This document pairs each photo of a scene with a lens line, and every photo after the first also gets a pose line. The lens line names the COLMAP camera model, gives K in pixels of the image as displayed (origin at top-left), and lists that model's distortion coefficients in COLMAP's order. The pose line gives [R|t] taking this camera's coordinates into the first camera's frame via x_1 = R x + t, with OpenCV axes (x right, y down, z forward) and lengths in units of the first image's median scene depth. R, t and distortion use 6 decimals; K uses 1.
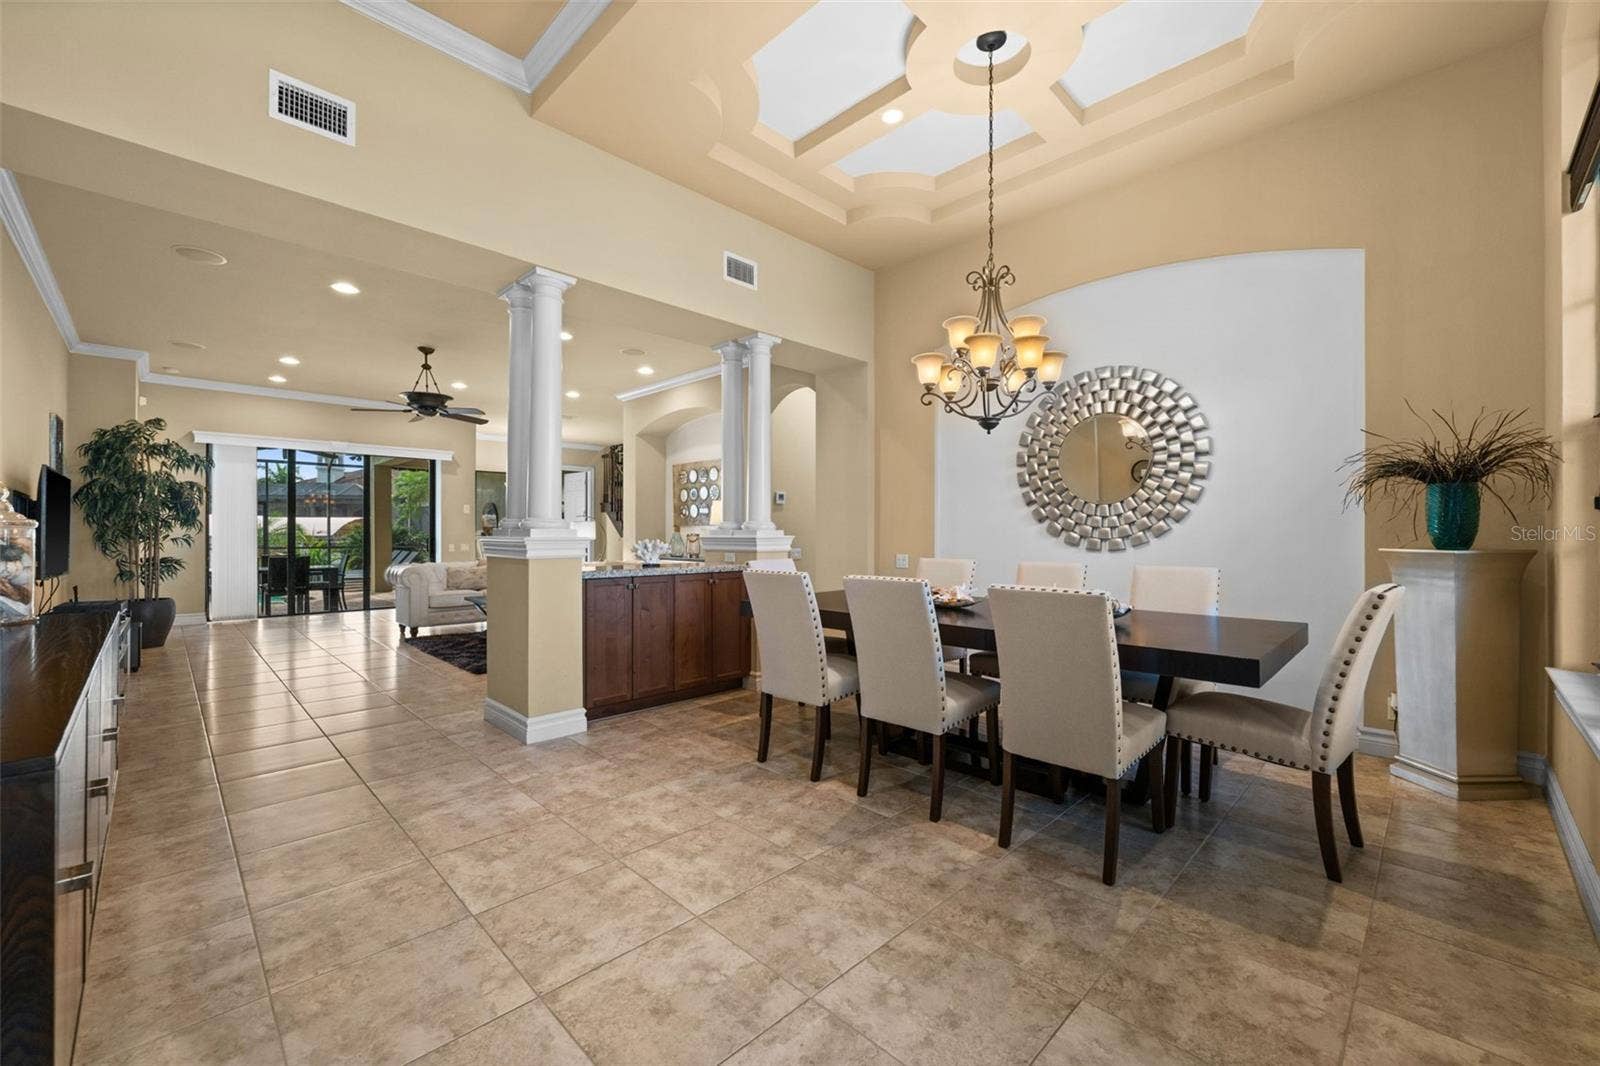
lens RADIAL K [[643.8, 0, 797.0], [0, 643.8, 530.0], [0, 0, 1]] dist [-0.003989, 0.000234]
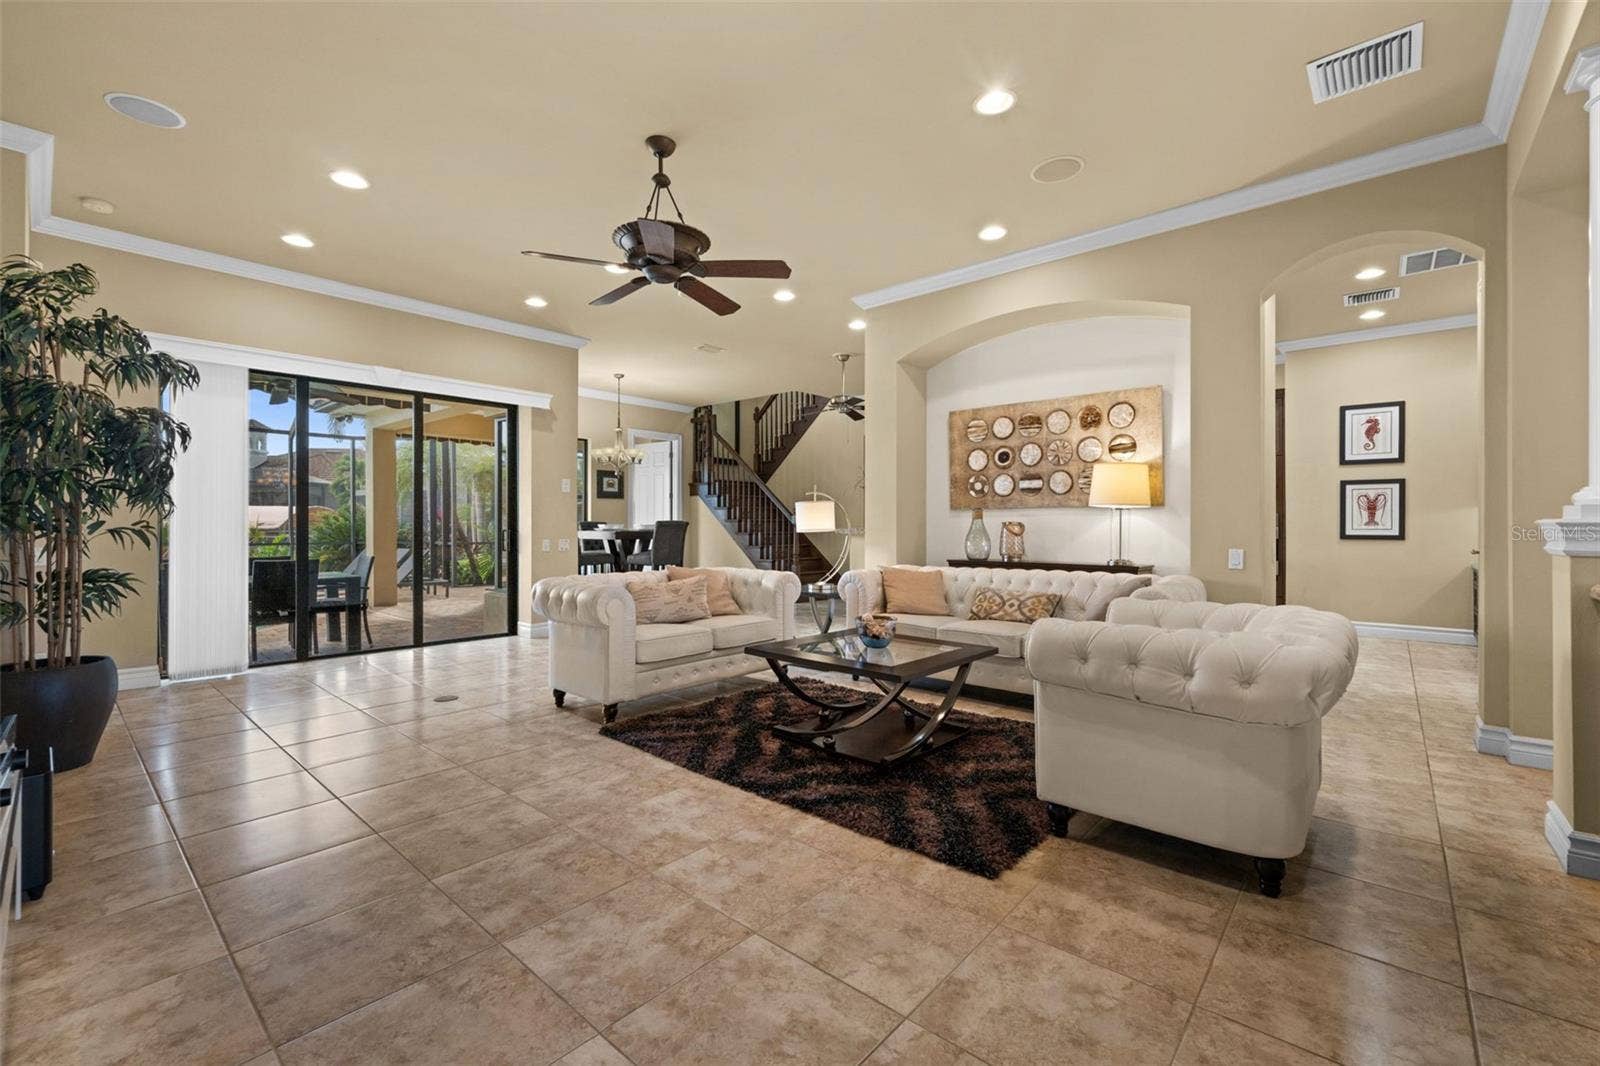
lens RADIAL K [[643.8, 0, 765.5], [0, 643.8, 524.8], [0, 0, 1]] dist [-0.002306, -0.000158]
pose [[0.997916, -0.000392, 0.064525, -0.834395], [0.000320, 0.999999, 0.001133, 0.015283], [-0.064526, -0.001110, 0.997915, 0.794142]]
